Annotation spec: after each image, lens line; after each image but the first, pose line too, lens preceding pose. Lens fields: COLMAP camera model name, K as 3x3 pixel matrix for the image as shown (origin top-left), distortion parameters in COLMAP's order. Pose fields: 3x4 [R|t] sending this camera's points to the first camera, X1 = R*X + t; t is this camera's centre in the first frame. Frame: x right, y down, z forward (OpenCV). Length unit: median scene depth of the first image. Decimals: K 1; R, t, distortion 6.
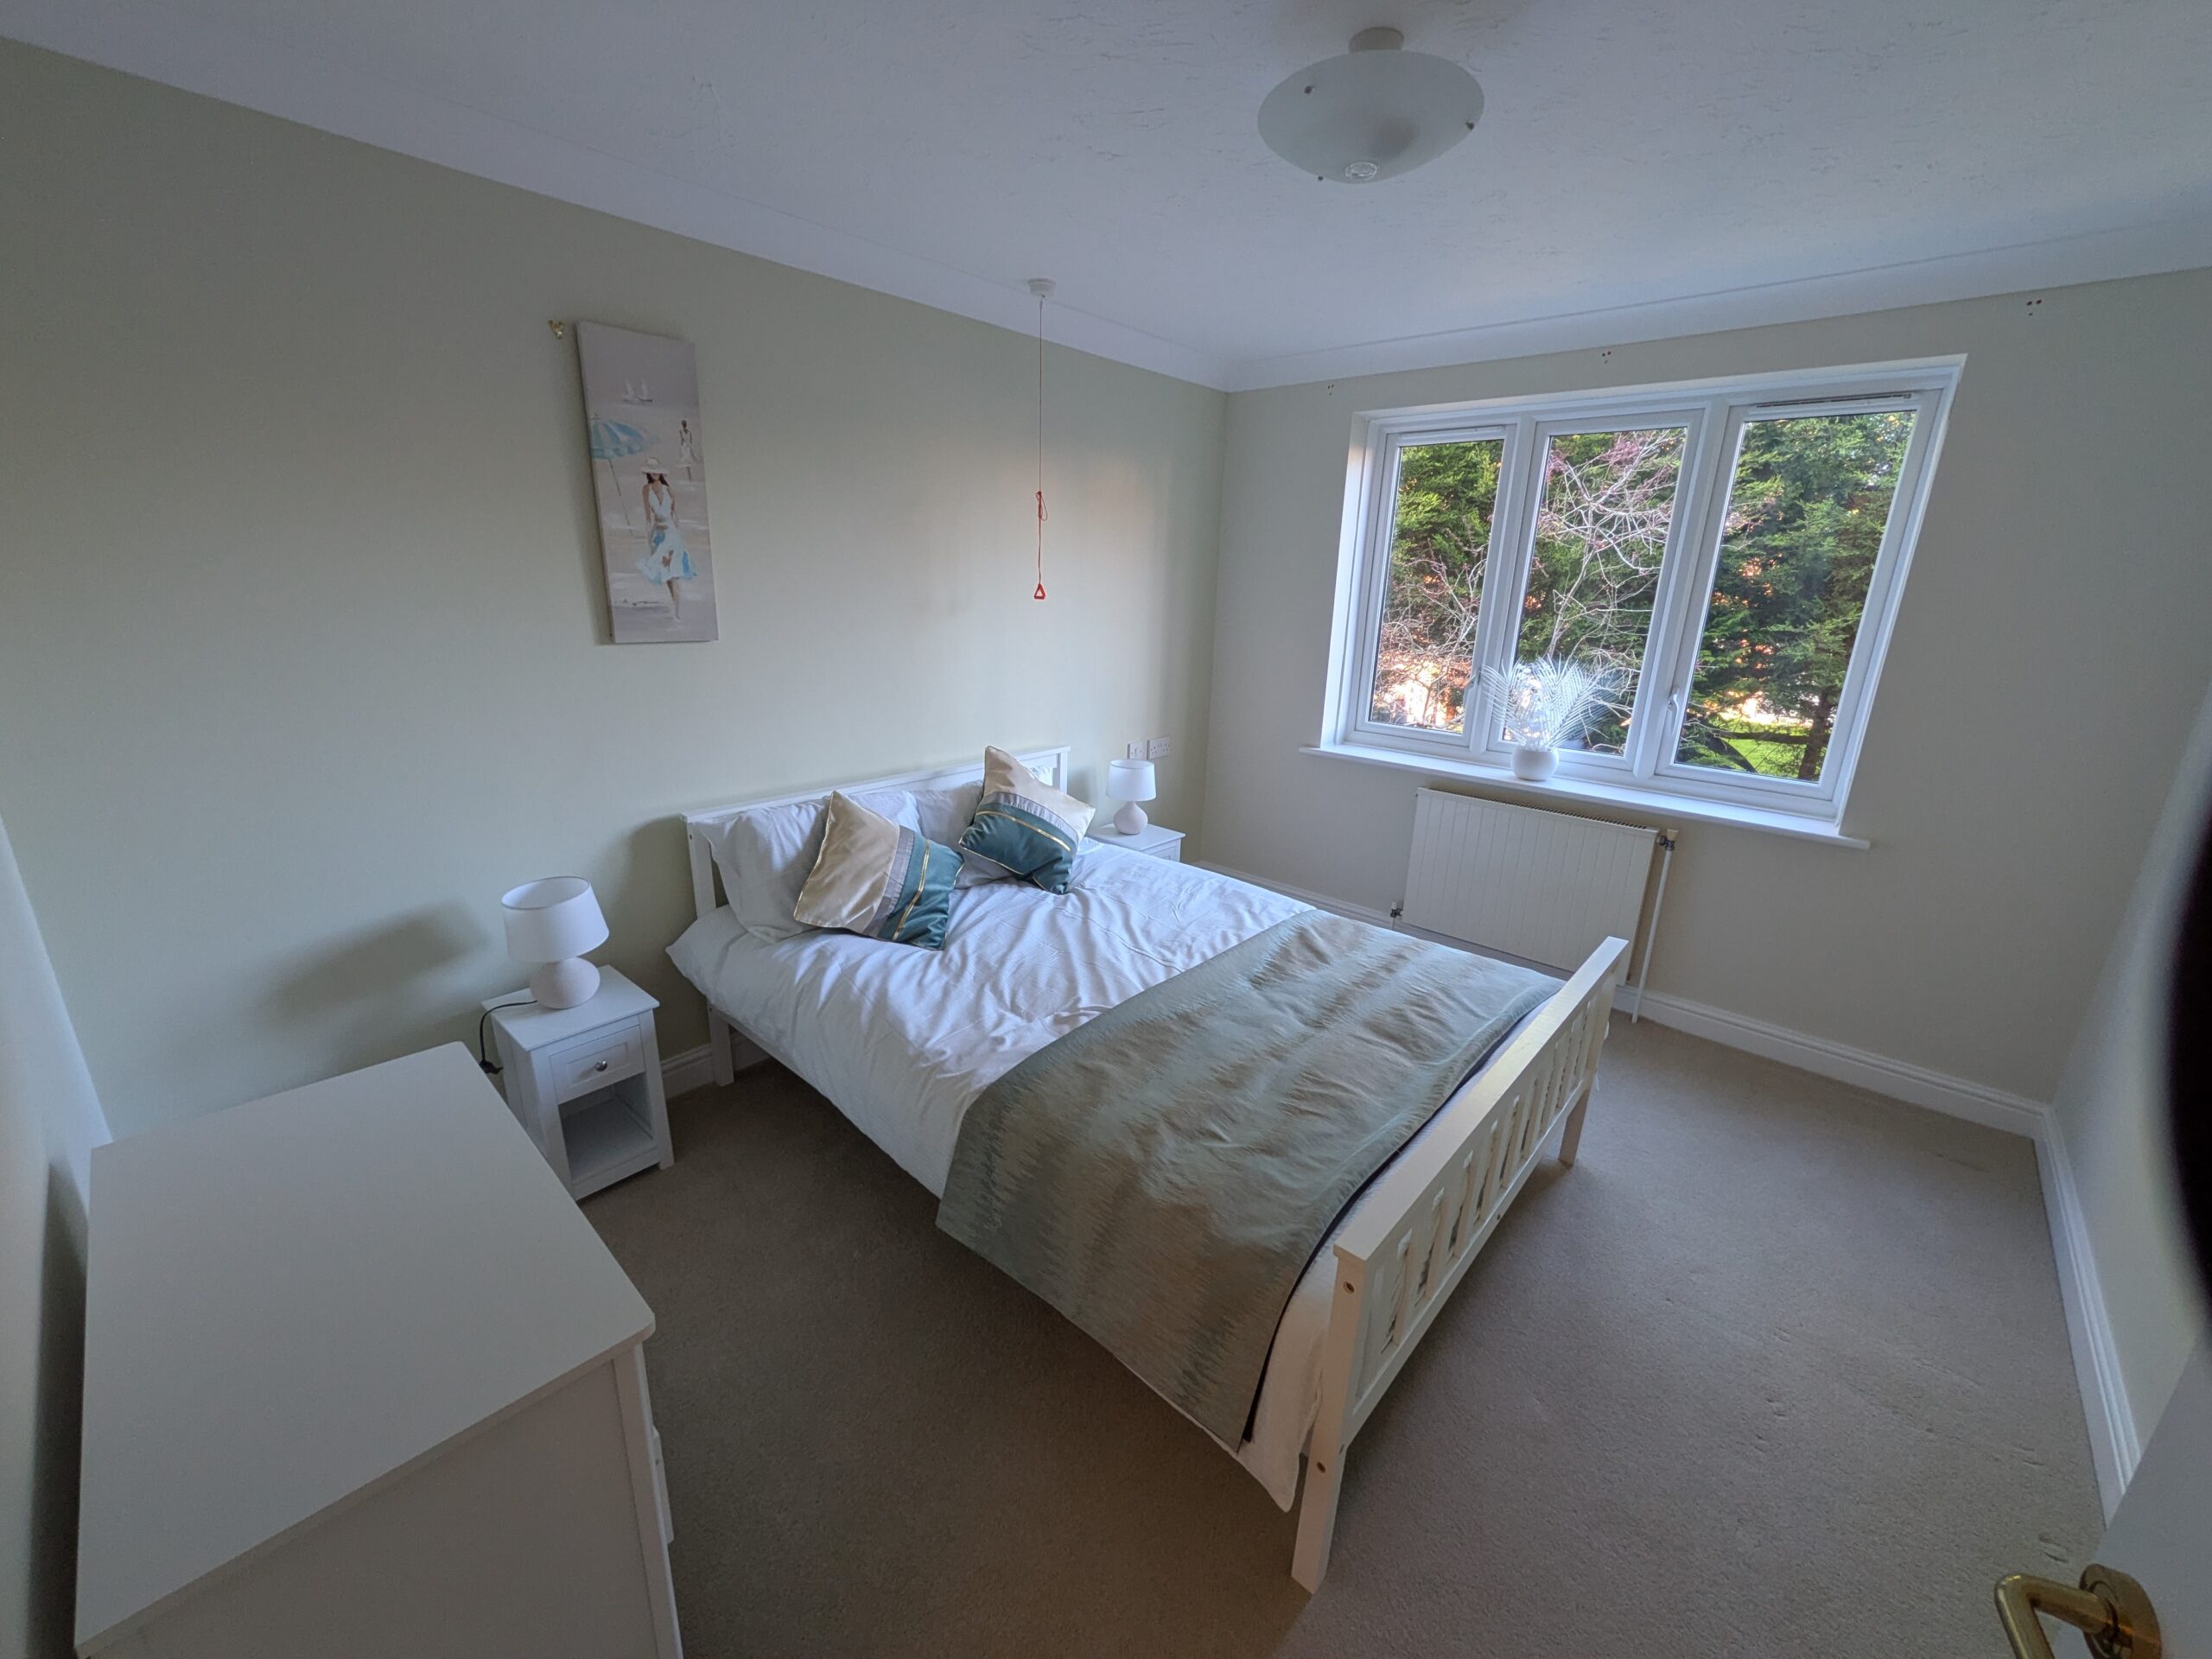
lens RADIAL K [[882.9, 0, 1103.5], [0, 882.9, 819.0], [0, 0, 1]] dist [0.003494, 0.000133]
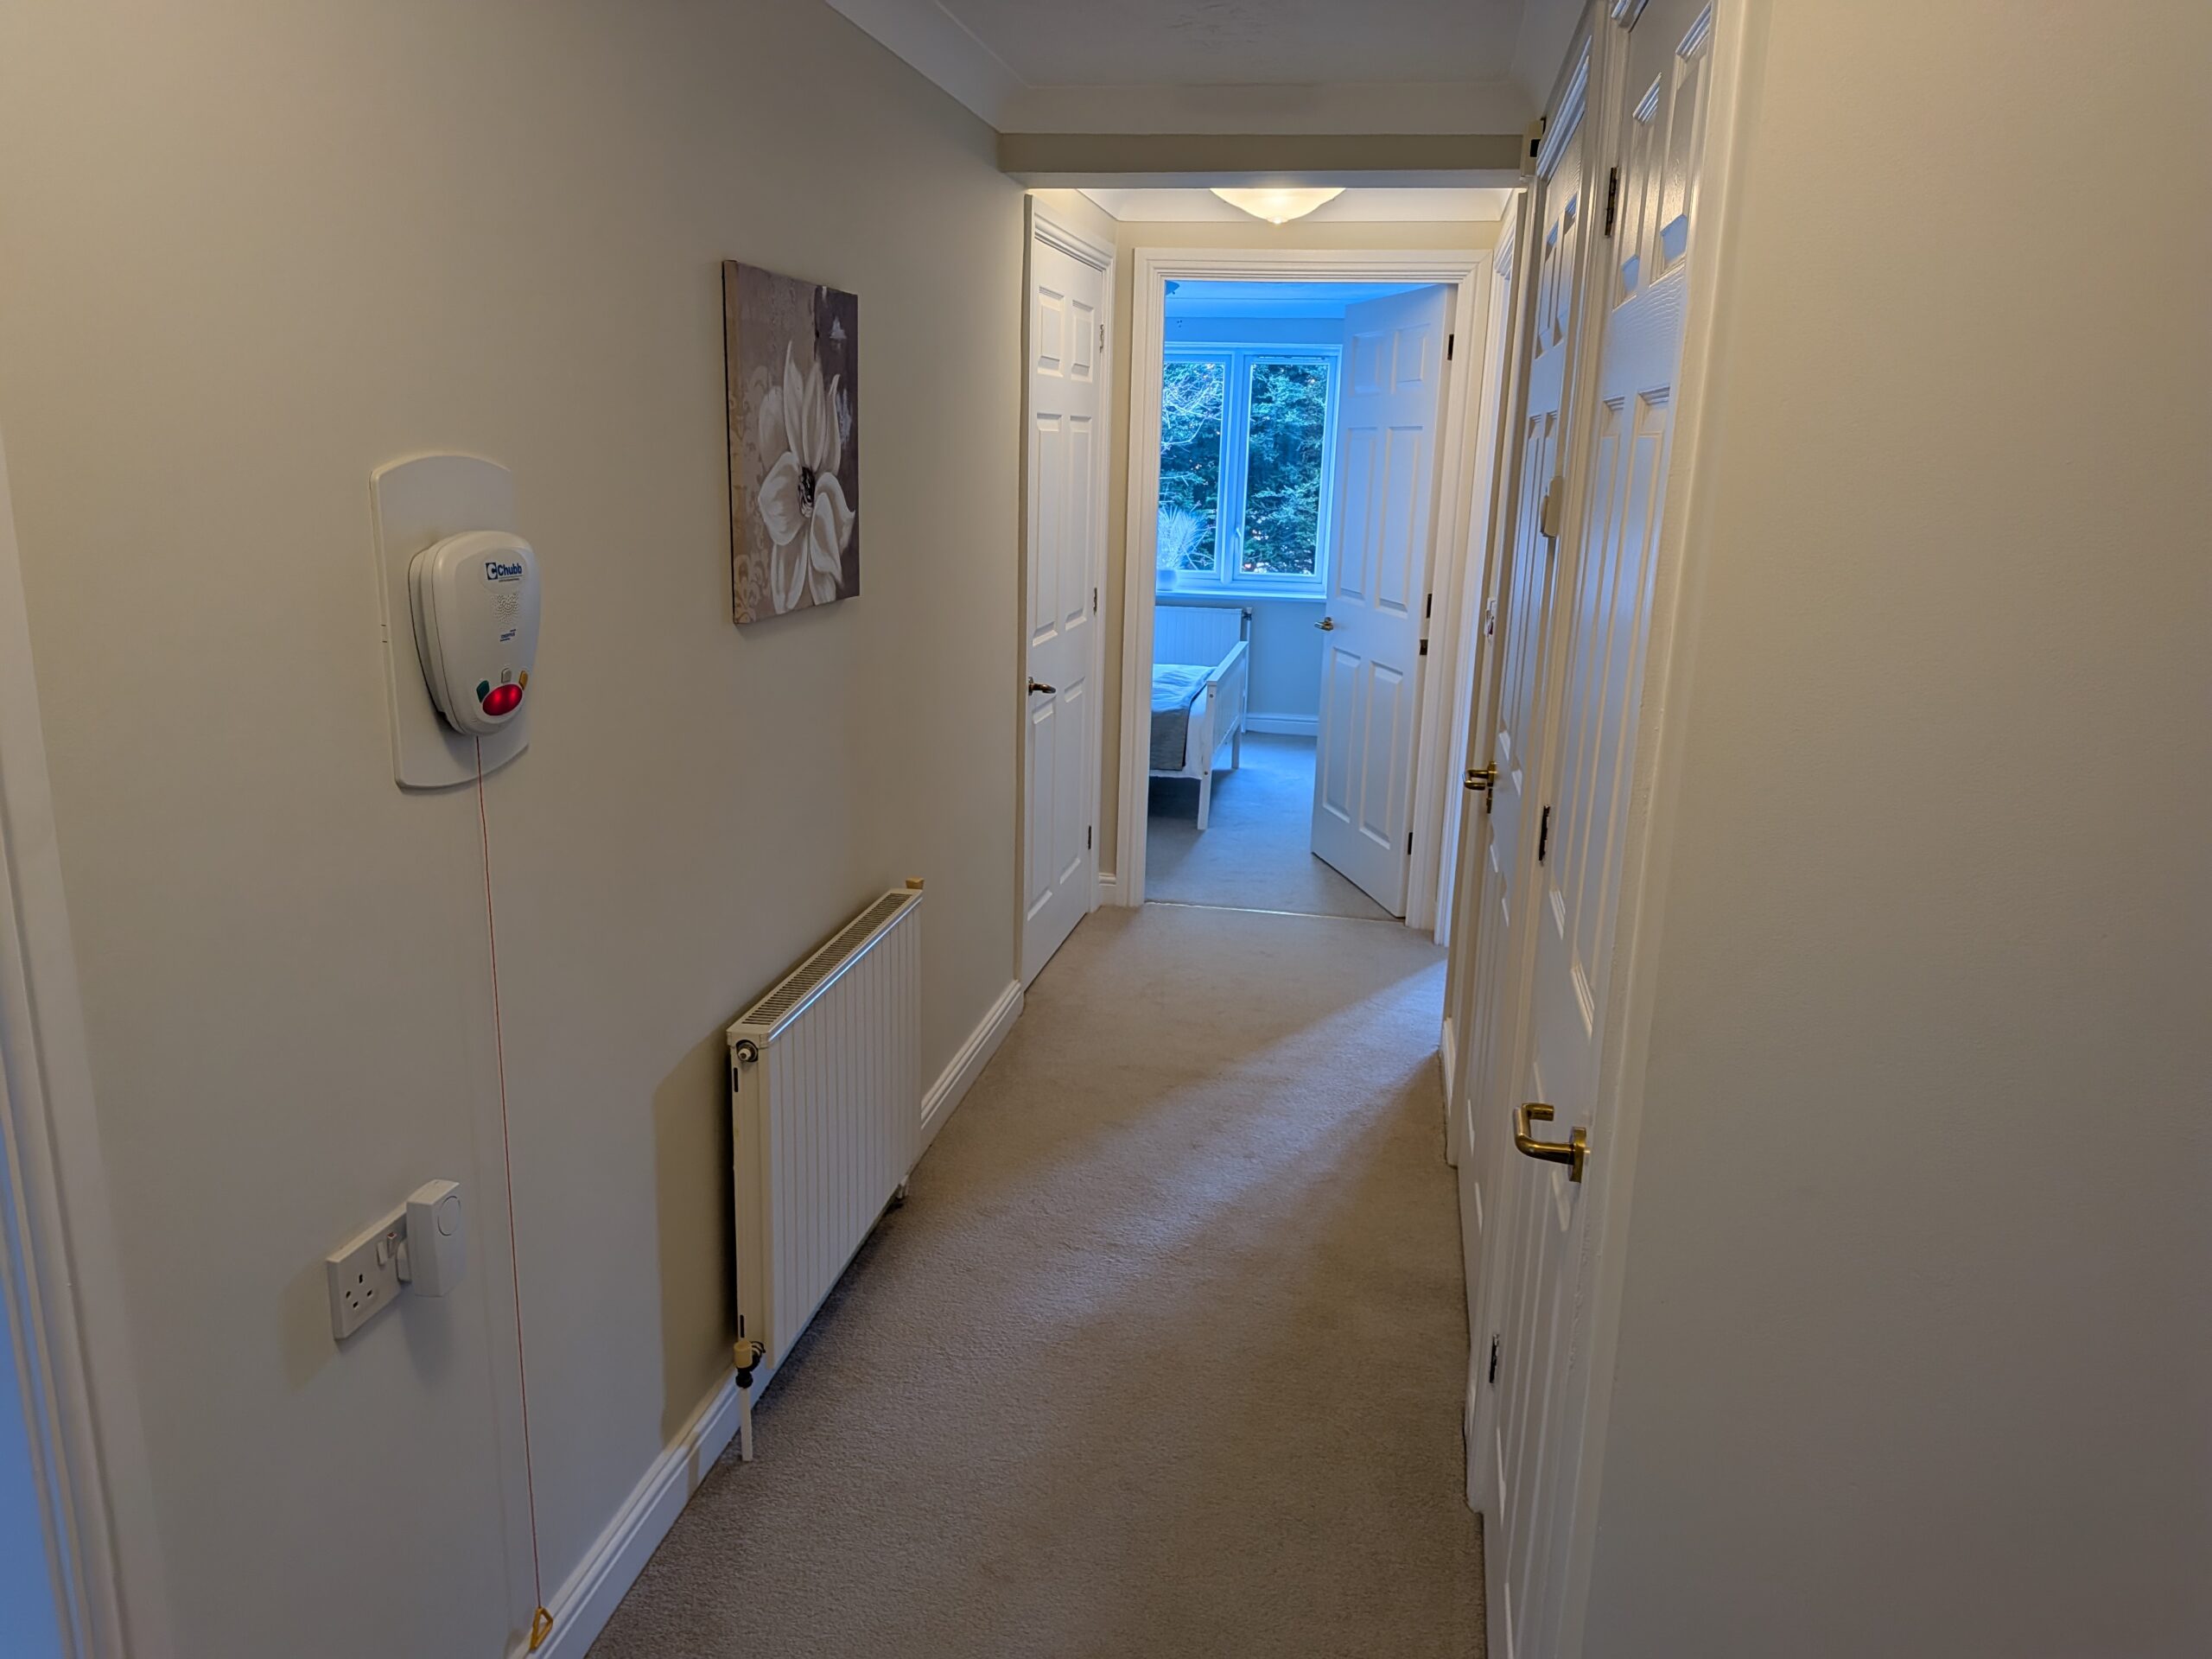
lens RADIAL K [[1556.5, 0, 1103.6], [0, 1556.5, 831.4], [0, 0, 1]] dist [0.001946, 0.000135]
pose [[0.850053, -0.133007, 0.509626, -0.436844], [0.140879, 0.989752, 0.023329, 0.122941], [-0.507506, 0.051964, 0.860080, -0.523060]]
